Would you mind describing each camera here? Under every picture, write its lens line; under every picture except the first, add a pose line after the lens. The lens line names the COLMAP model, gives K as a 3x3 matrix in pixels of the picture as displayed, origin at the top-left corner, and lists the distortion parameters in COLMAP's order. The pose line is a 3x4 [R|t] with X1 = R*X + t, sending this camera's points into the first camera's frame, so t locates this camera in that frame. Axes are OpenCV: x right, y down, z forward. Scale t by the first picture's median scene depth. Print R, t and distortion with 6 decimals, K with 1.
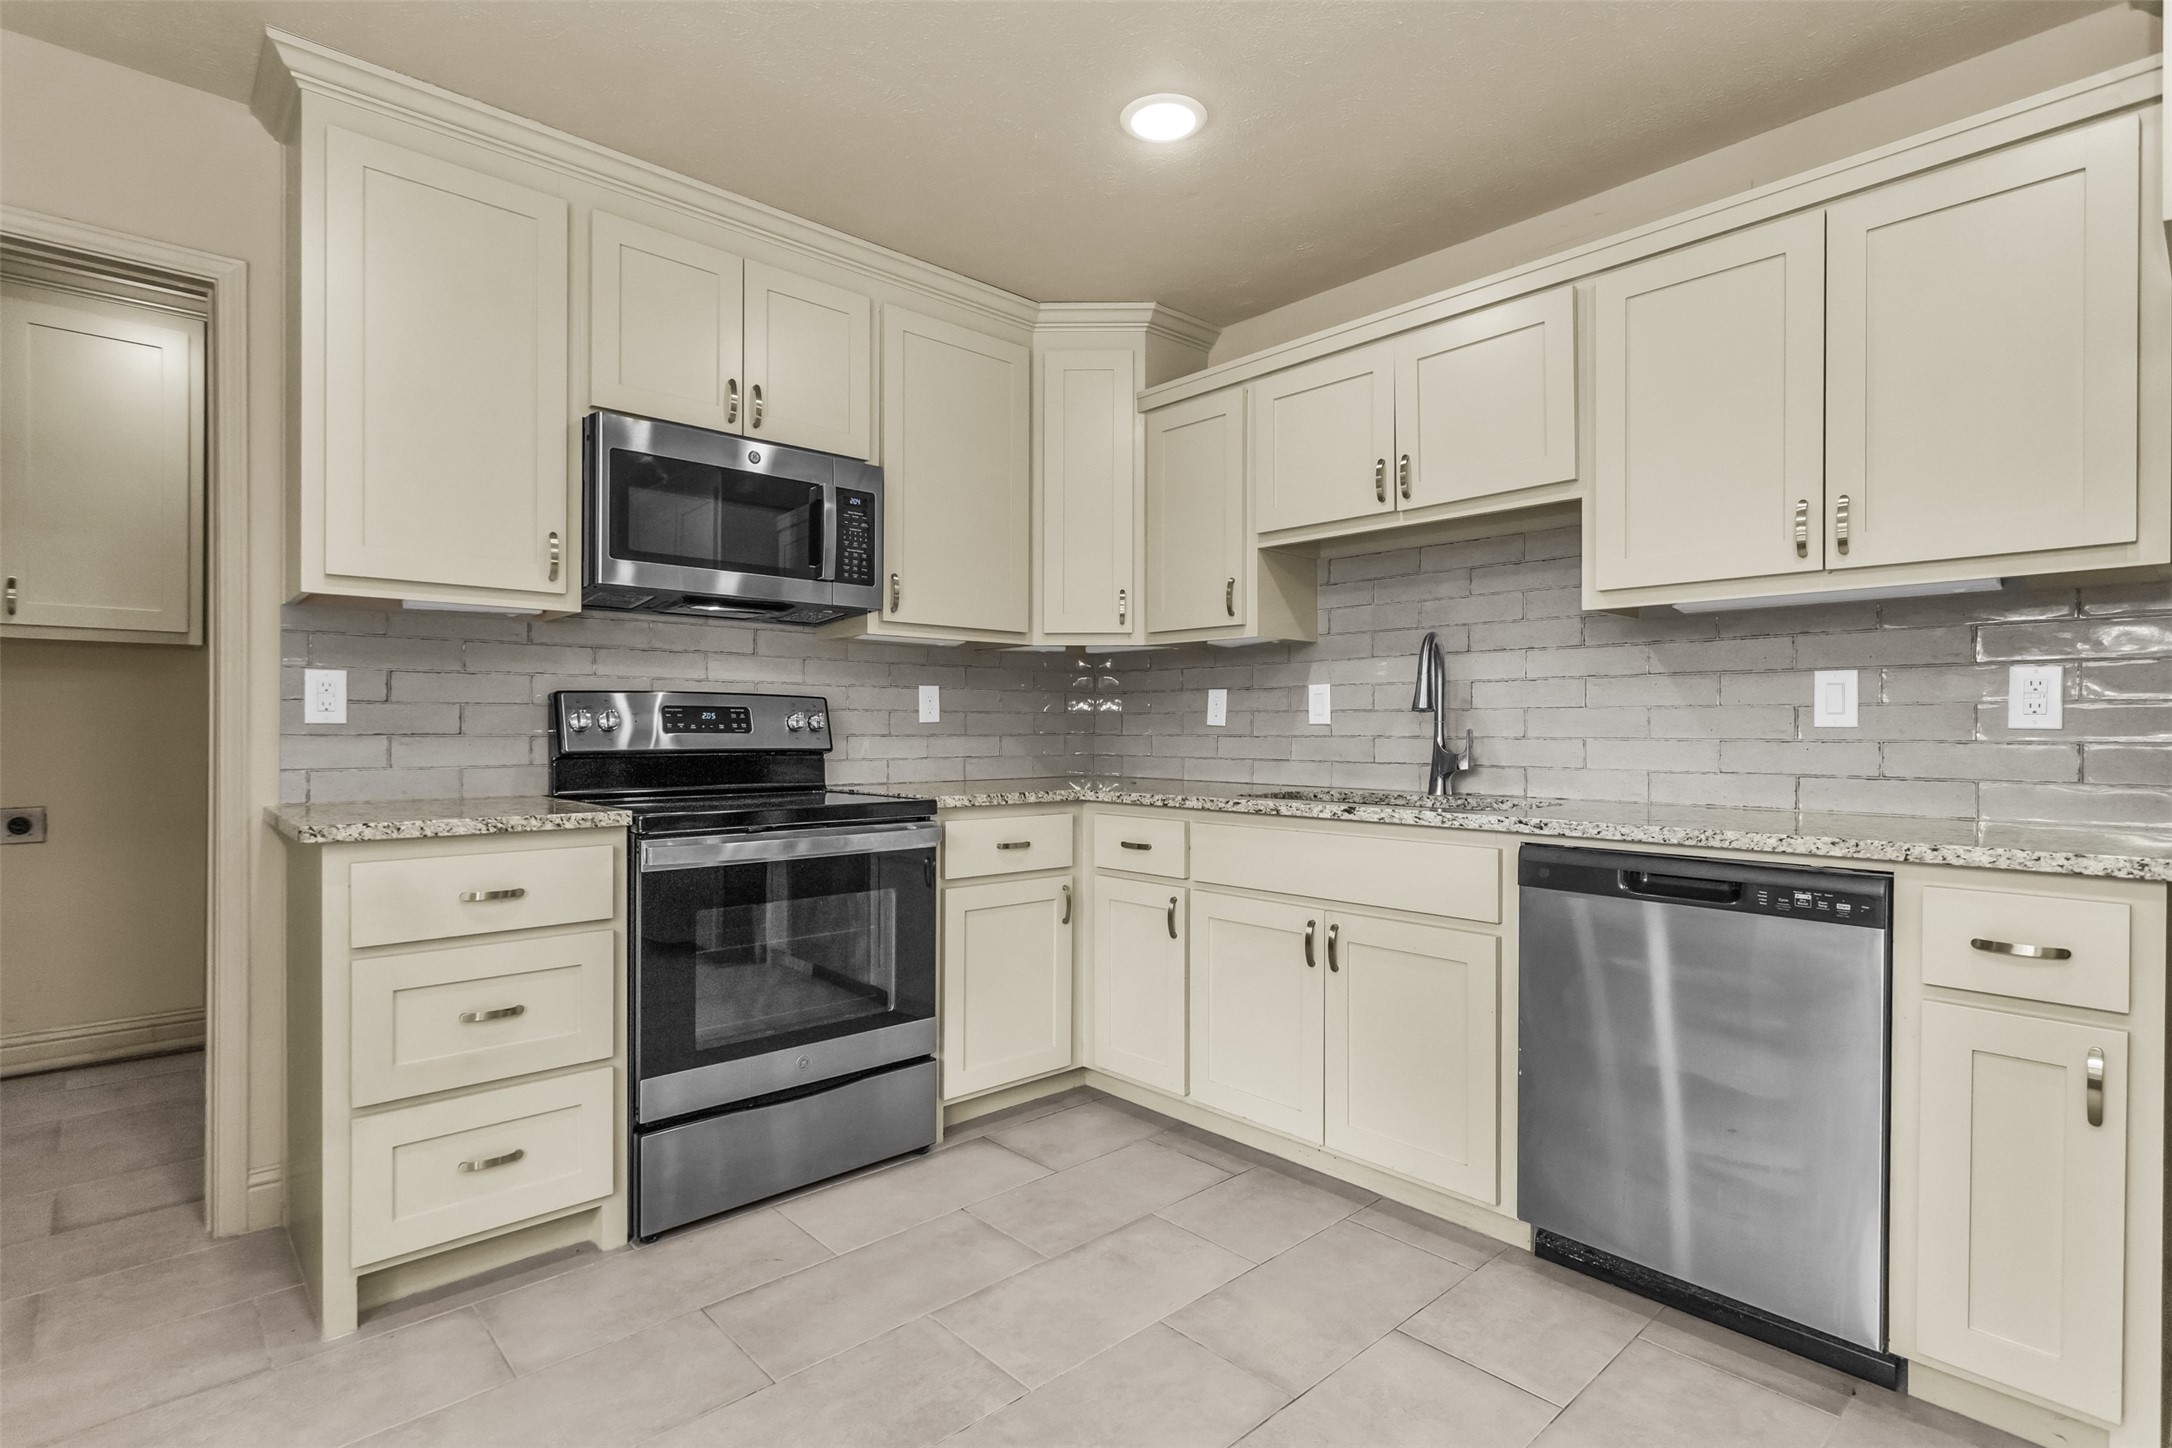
lens RADIAL K [[1050.2, 0, 1081.1], [0, 1050.2, 730.5], [0, 0, 1]] dist [0.000494, 0.000854]
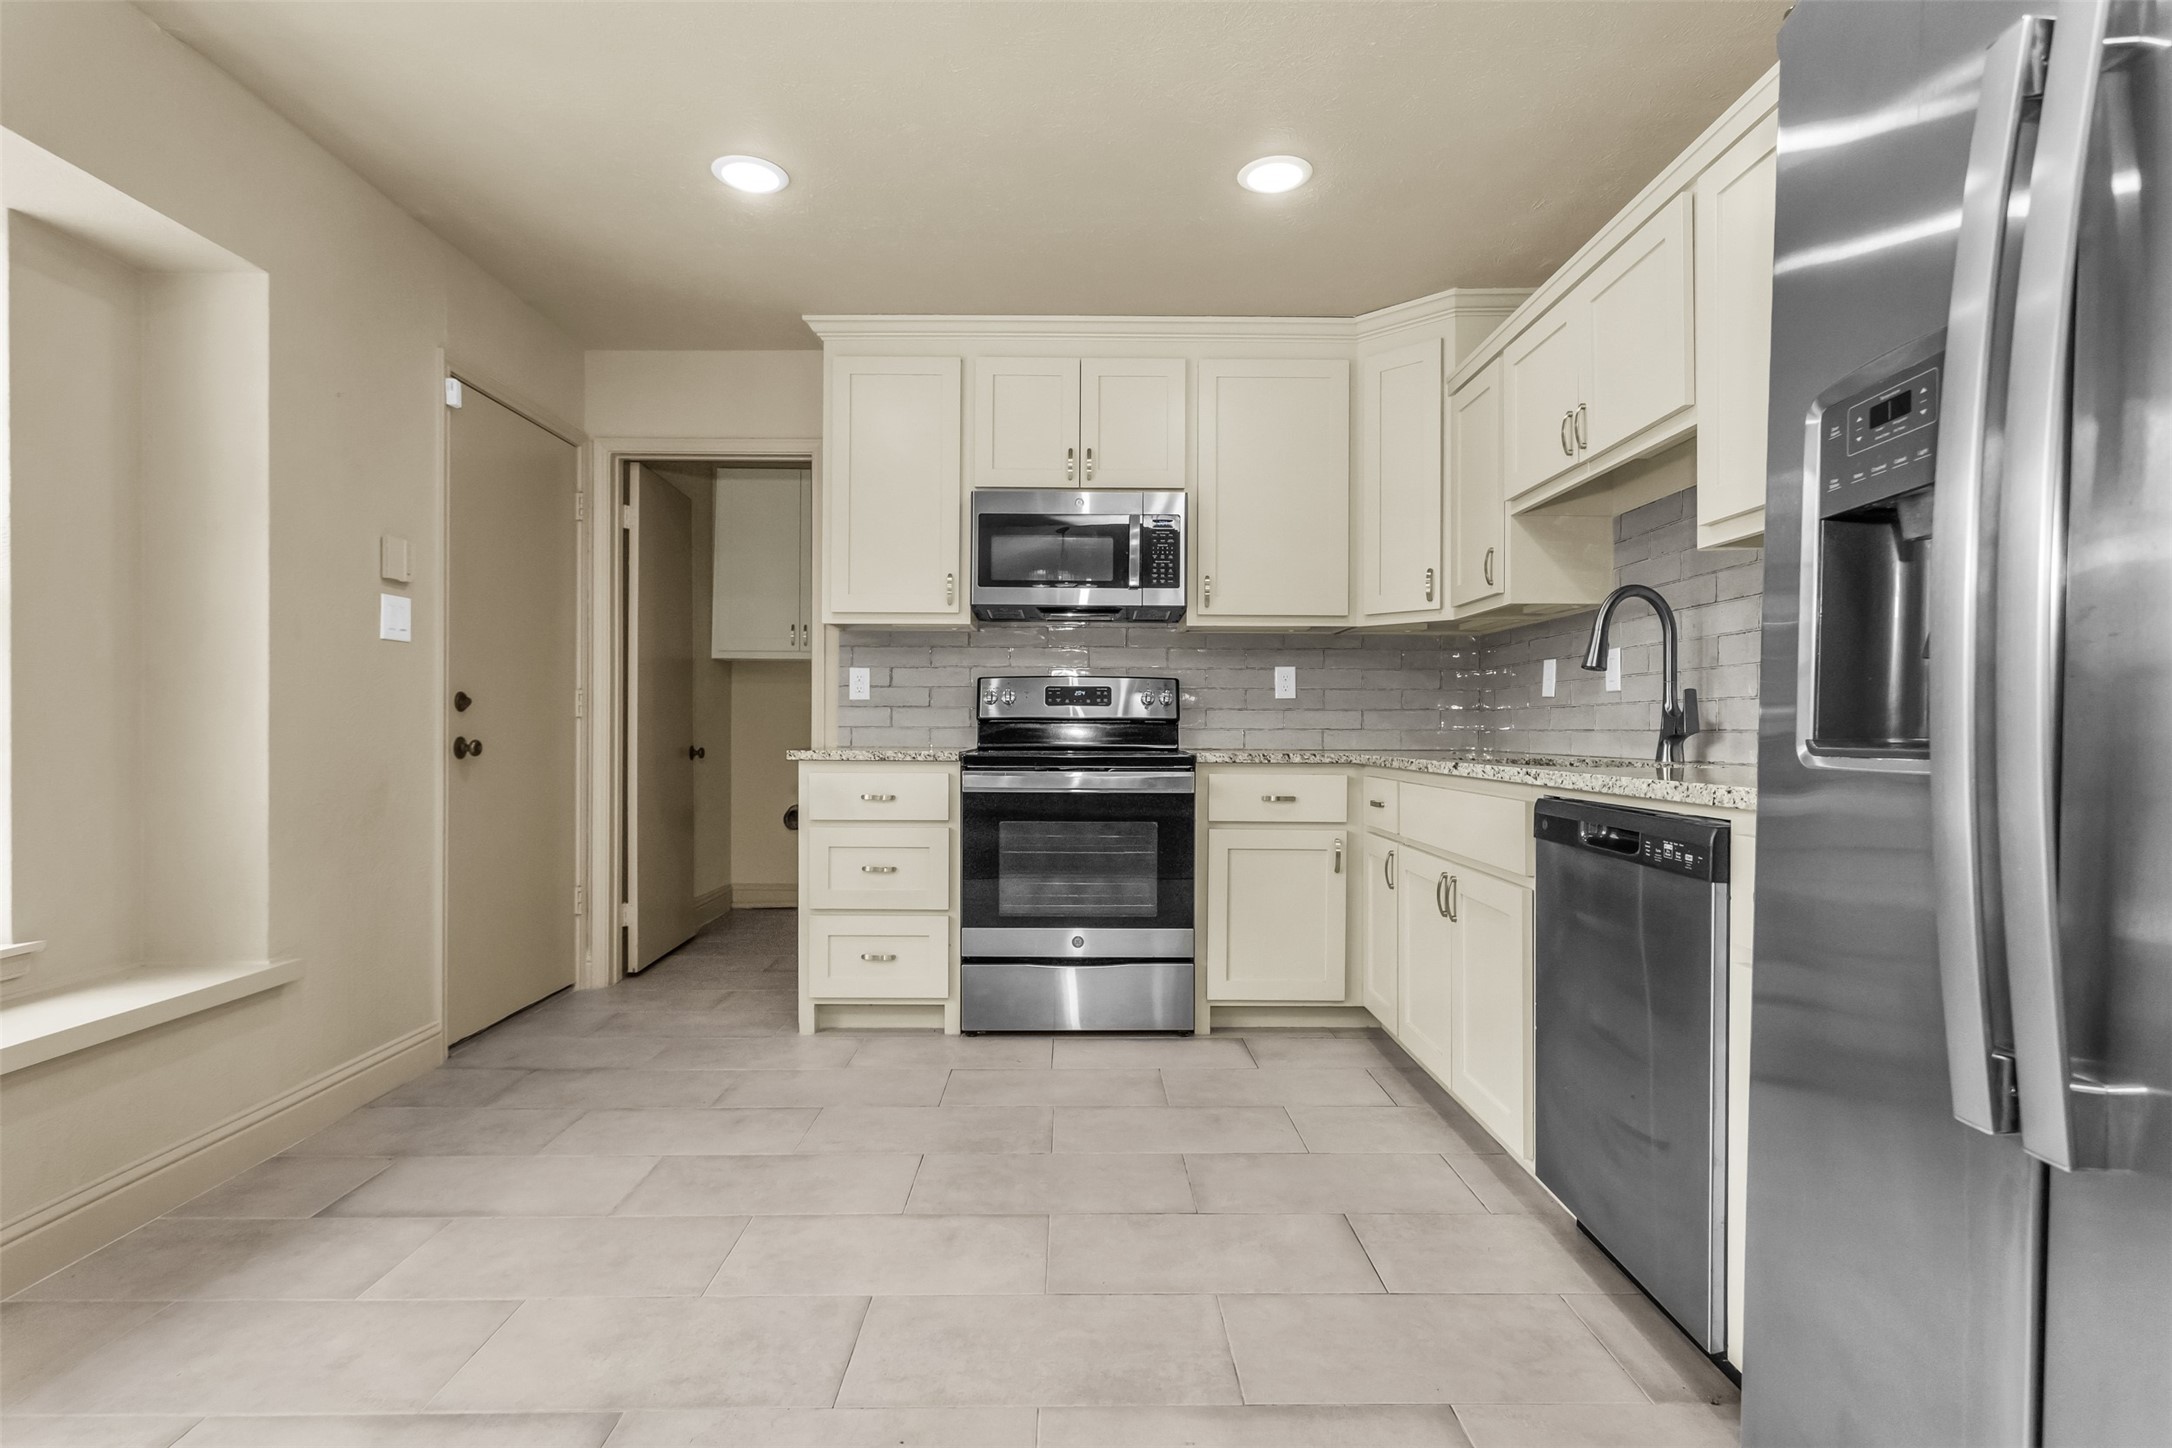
lens RADIAL K [[1051.6, 0, 1080.0], [0, 1051.6, 728.3], [0, 0, 1]] dist [-0.002125, 0.001184]
pose [[0.741693, 0.000498, -0.670740, 0.641198], [-0.003381, 0.999990, -0.002997, 0.040600], [0.670731, 0.004491, 0.741687, -0.020482]]
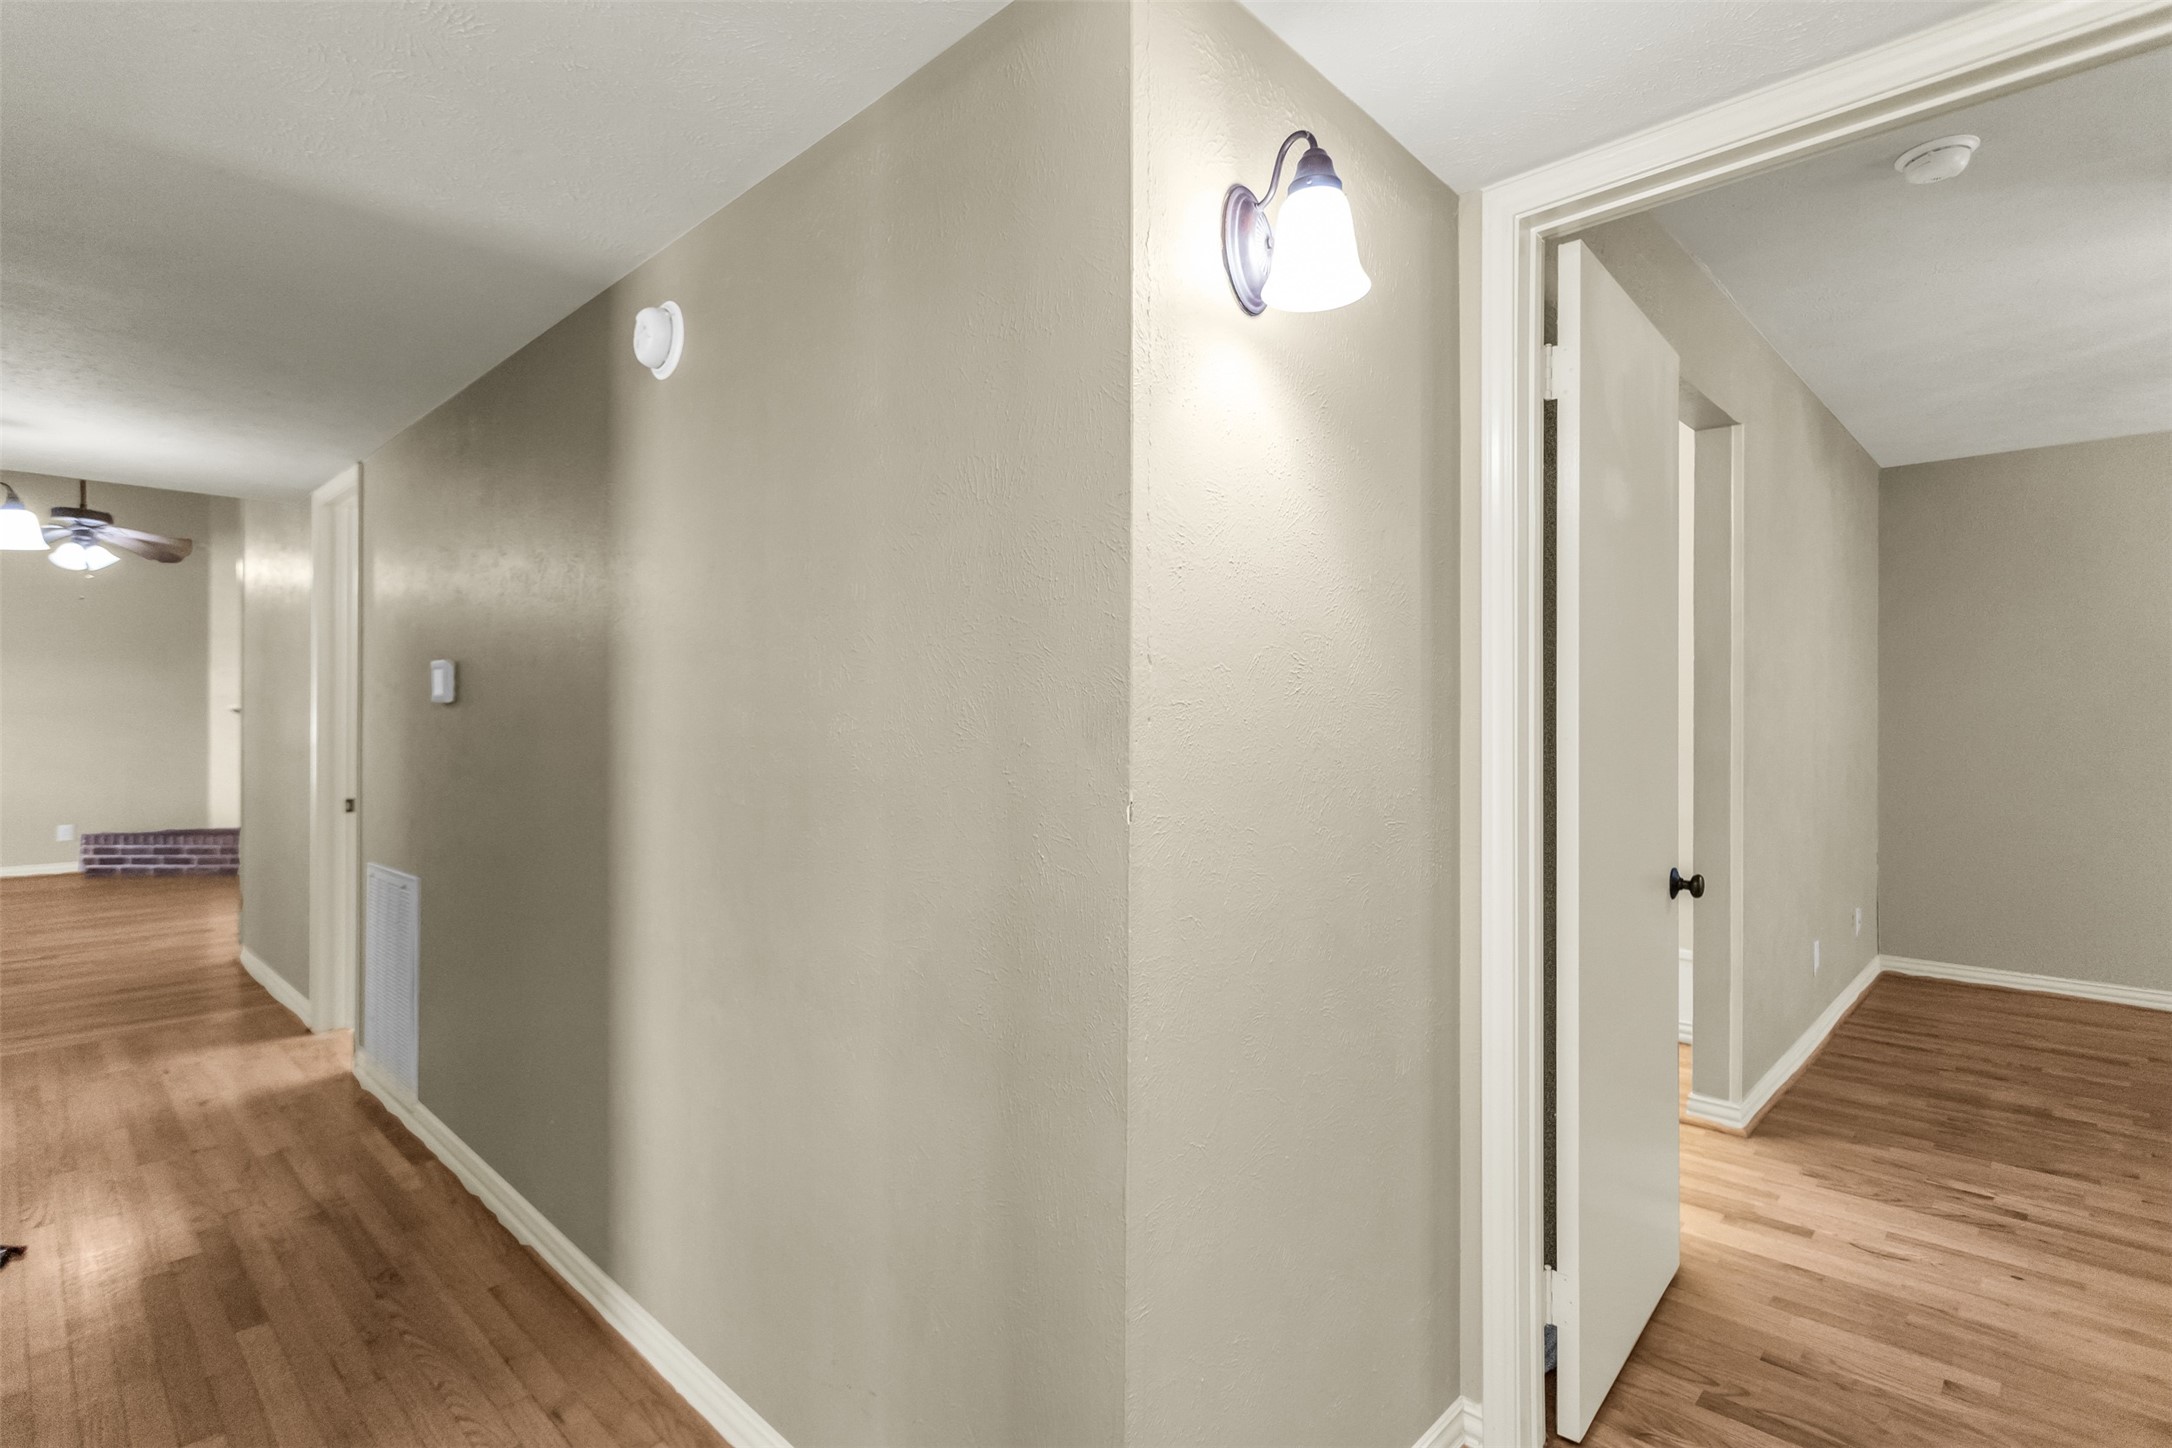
lens RADIAL K [[1050.0, 0, 1086.3], [0, 1050.0, 713.1], [0, 0, 1]] dist [-0.001853, 0.001813]
pose [[0.063611, -0.007074, -0.997950, -0.302958], [-0.003117, 0.999969, -0.007287, -0.057469], [0.997970, 0.003574, 0.063587, 0.364939]]
